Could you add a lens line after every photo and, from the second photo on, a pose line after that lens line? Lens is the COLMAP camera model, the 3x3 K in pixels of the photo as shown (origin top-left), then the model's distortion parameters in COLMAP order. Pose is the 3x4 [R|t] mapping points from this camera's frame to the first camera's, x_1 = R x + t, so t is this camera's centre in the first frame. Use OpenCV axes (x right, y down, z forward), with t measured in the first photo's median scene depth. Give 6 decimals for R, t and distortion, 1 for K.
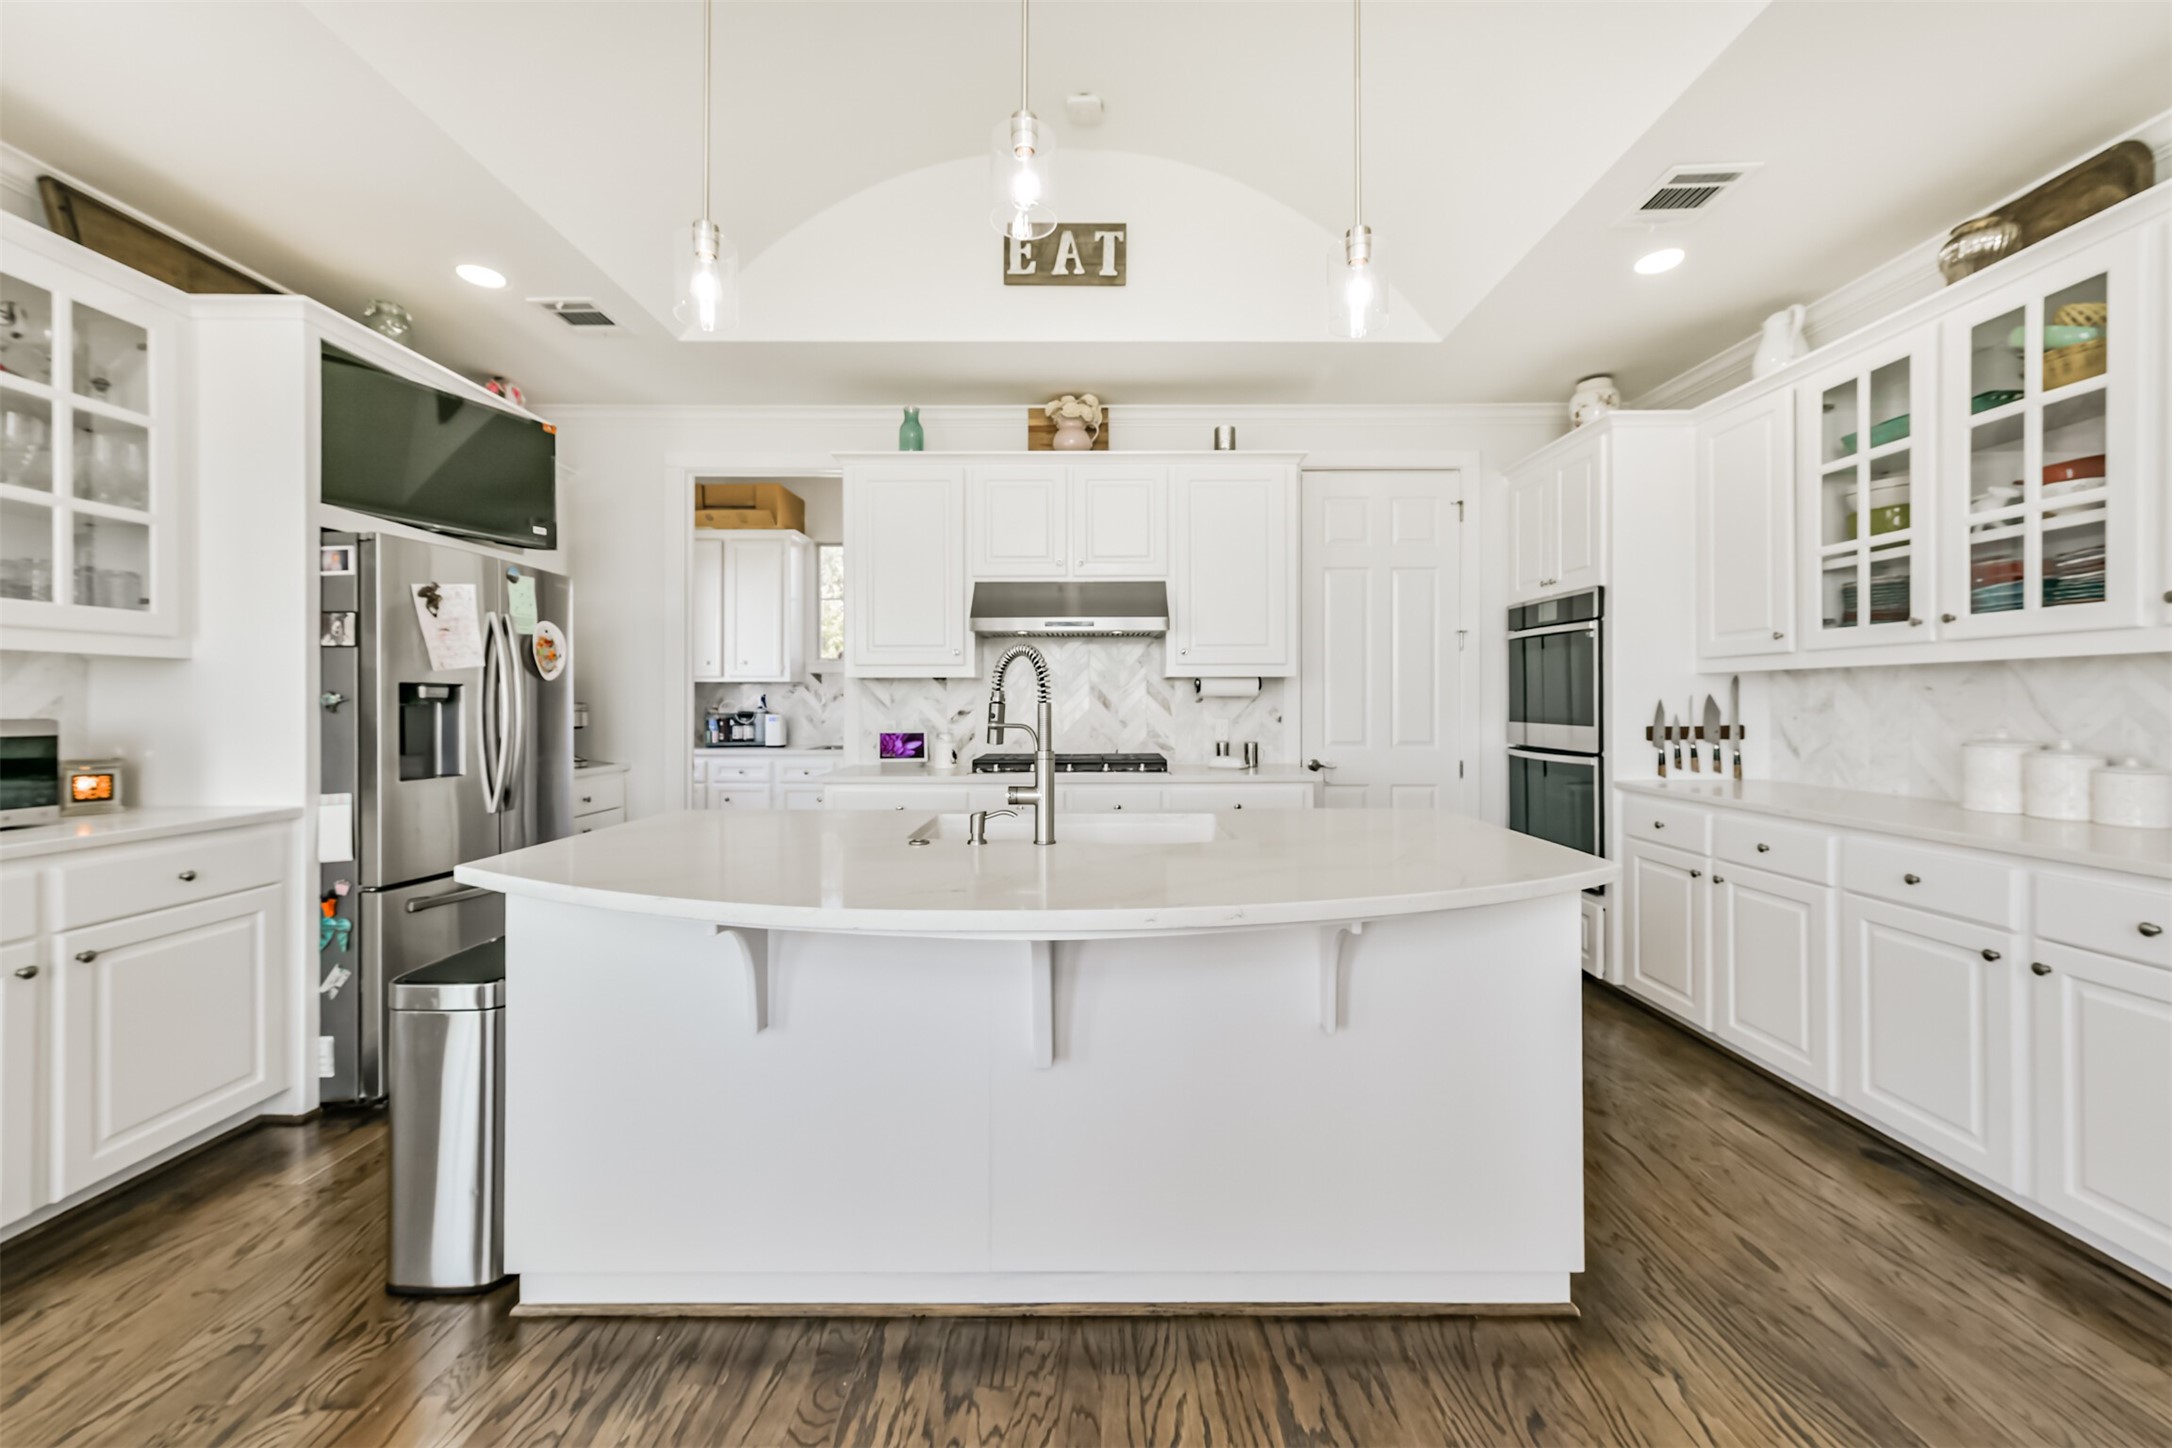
lens RADIAL K [[834.2, 0, 1085.6], [0, 834.2, 699.8], [0, 0, 1]] dist [0.007762, -0.000146]
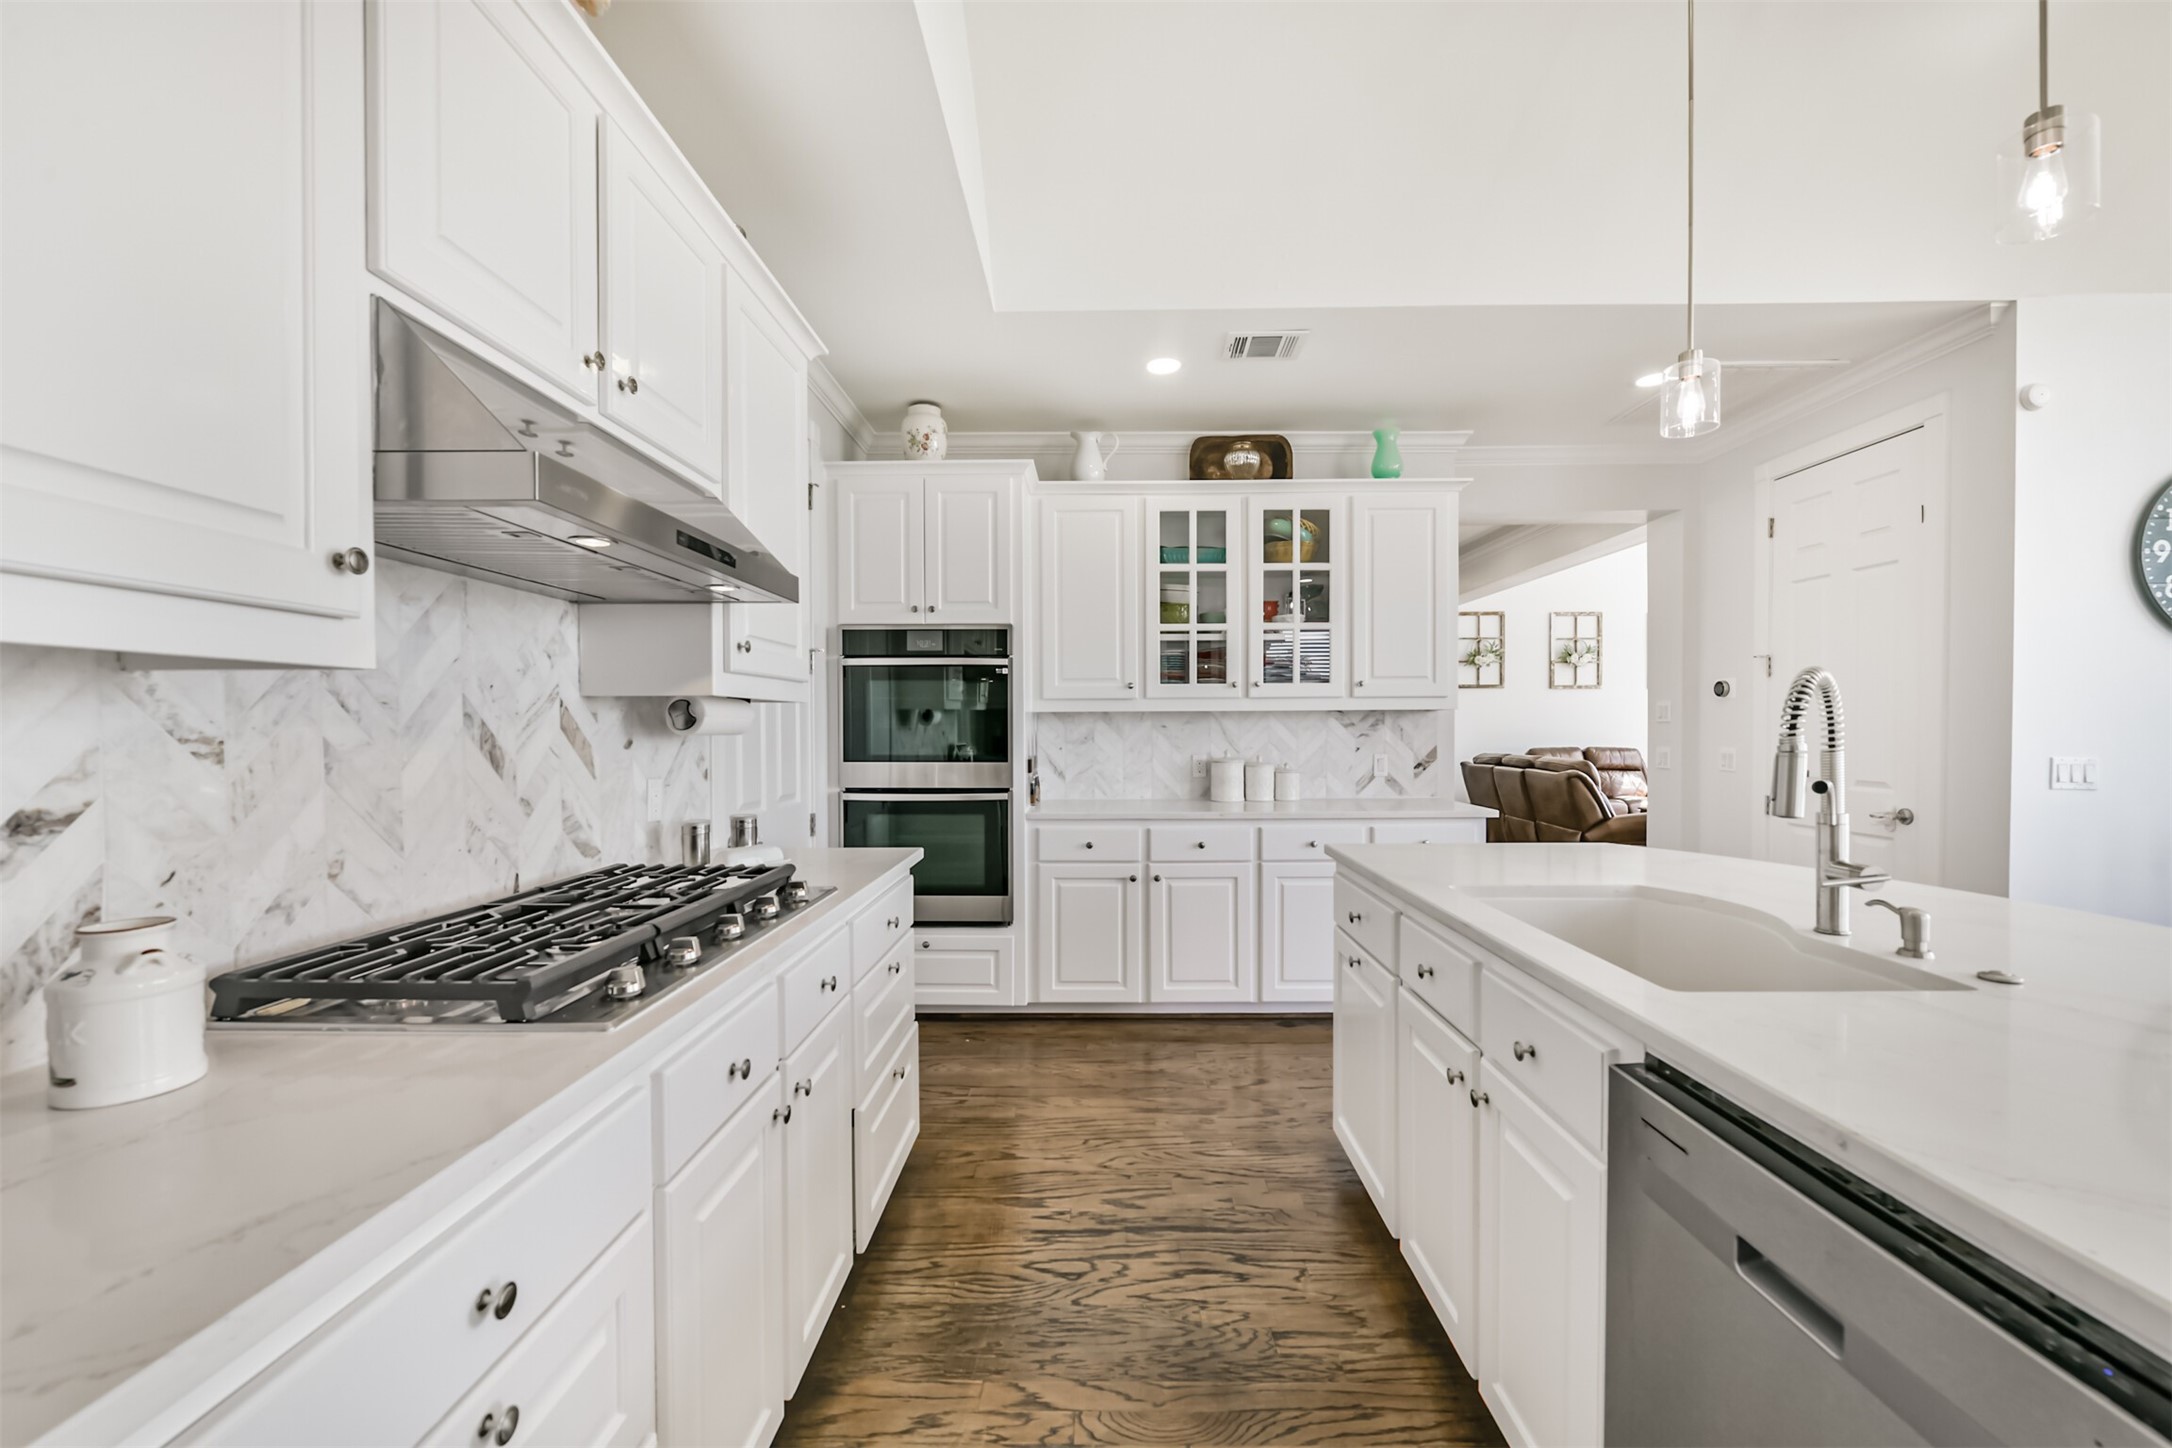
lens RADIAL K [[875.2, 0, 1090.9], [0, 875.2, 738.4], [0, 0, 1]] dist [-0.000266, -0.000087]
pose [[0.005737, -0.012819, 0.999901, -0.466043], [0.003083, 0.999913, 0.012802, -0.010227], [-0.999979, 0.003010, 0.005776, 0.913052]]
